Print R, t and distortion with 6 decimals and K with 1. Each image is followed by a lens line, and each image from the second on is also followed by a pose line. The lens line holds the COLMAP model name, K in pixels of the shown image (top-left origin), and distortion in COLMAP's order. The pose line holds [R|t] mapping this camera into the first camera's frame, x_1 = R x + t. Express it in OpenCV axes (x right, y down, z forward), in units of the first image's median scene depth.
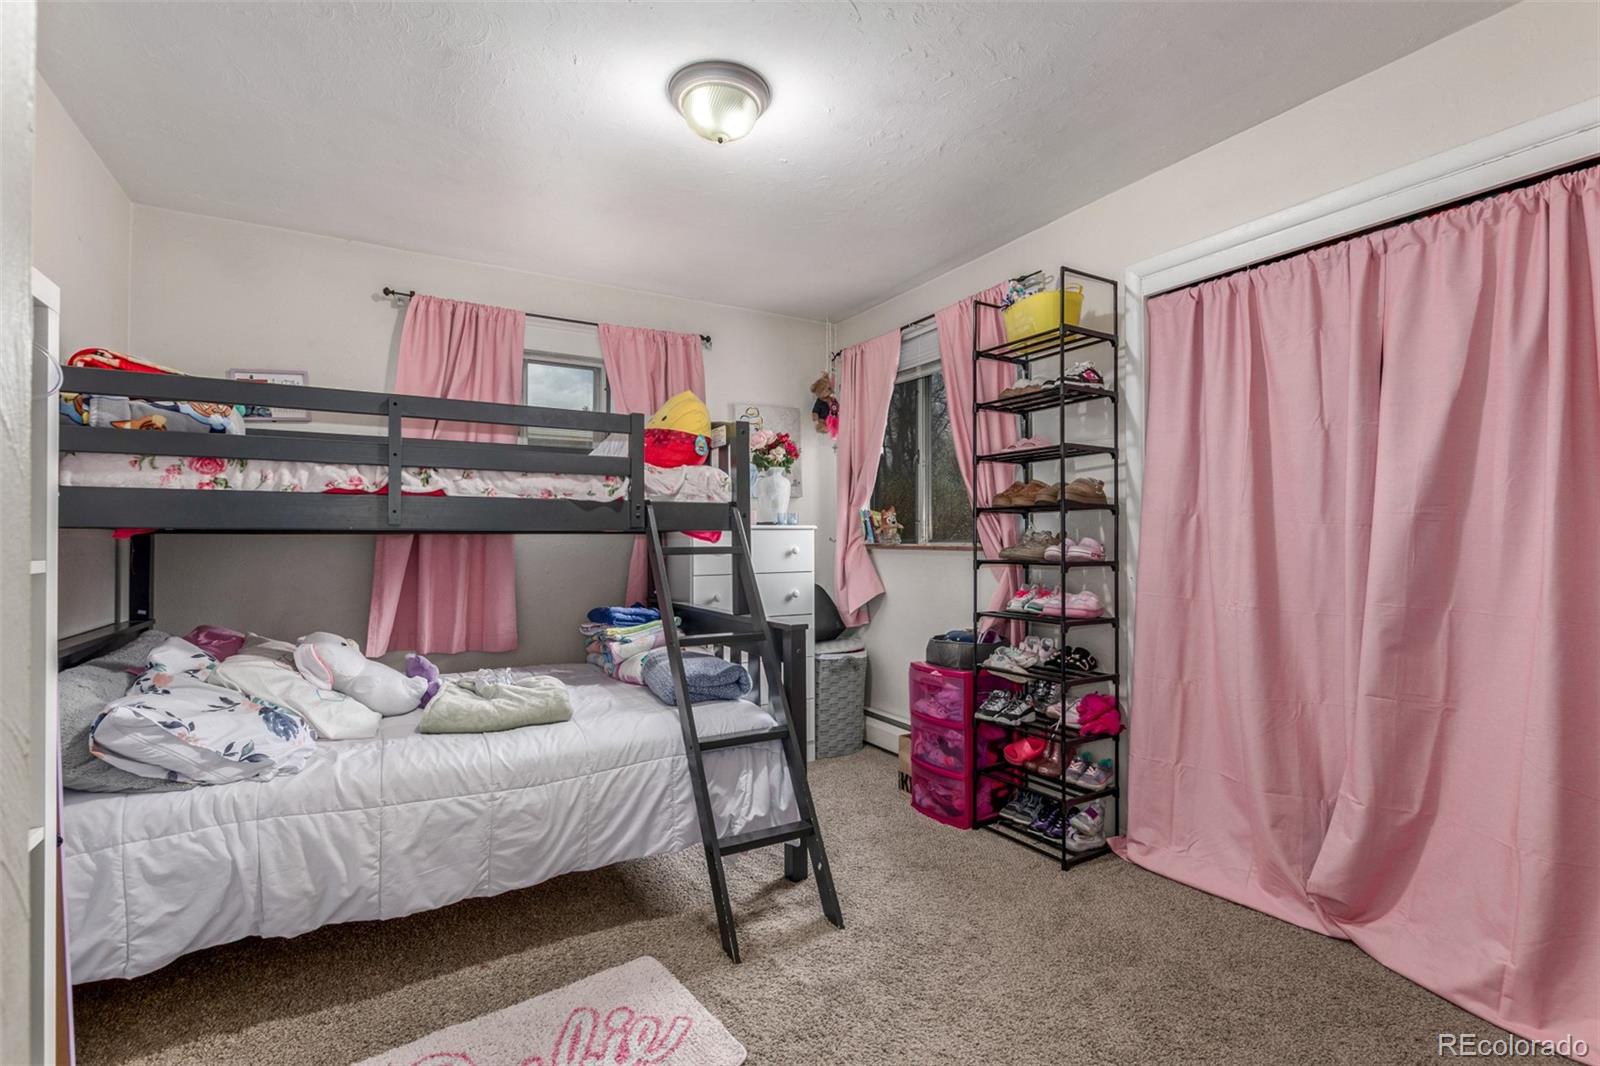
lens RADIAL K [[731.0, 0, 795.1], [0, 731.0, 536.1], [0, 0, 1]] dist [0.004200, -0.000712]
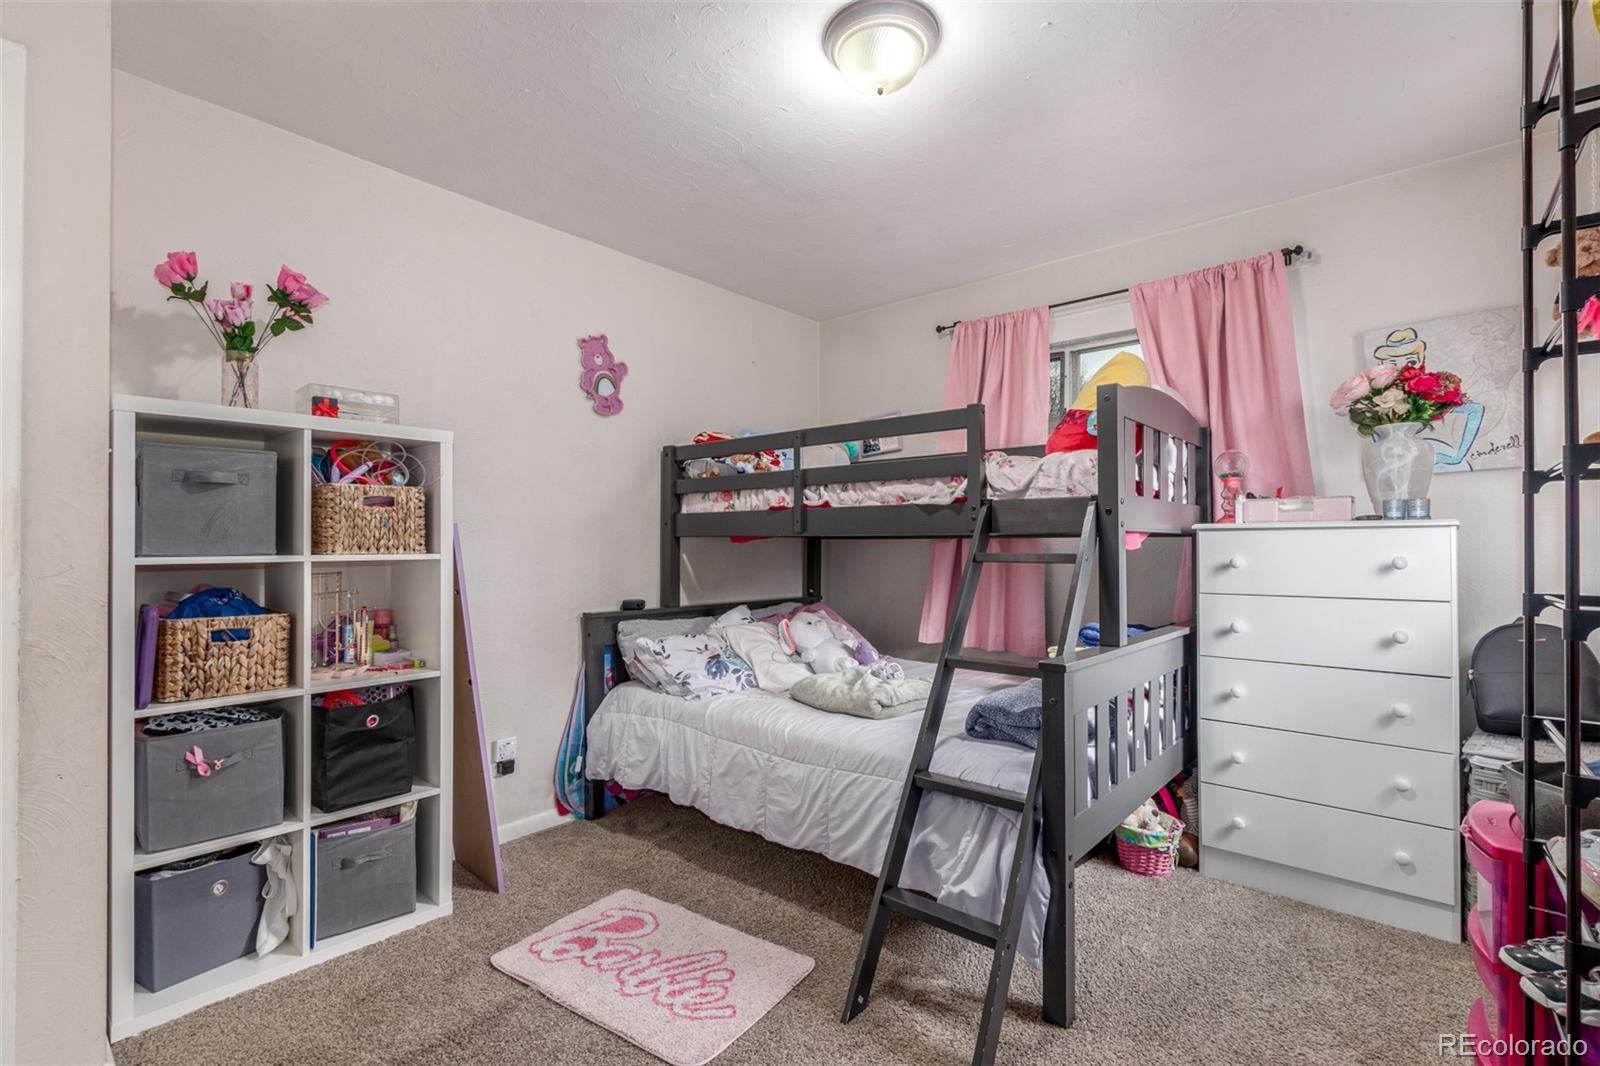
lens RADIAL K [[731.0, 0, 795.5], [0, 731.0, 539.5], [0, 0, 1]] dist [0.004200, -0.000712]
pose [[0.322079, -0.002863, -0.946708, 0.663877], [0.005087, 0.999986, -0.001294, -0.001371], [0.946699, -0.004399, 0.322089, 0.588071]]
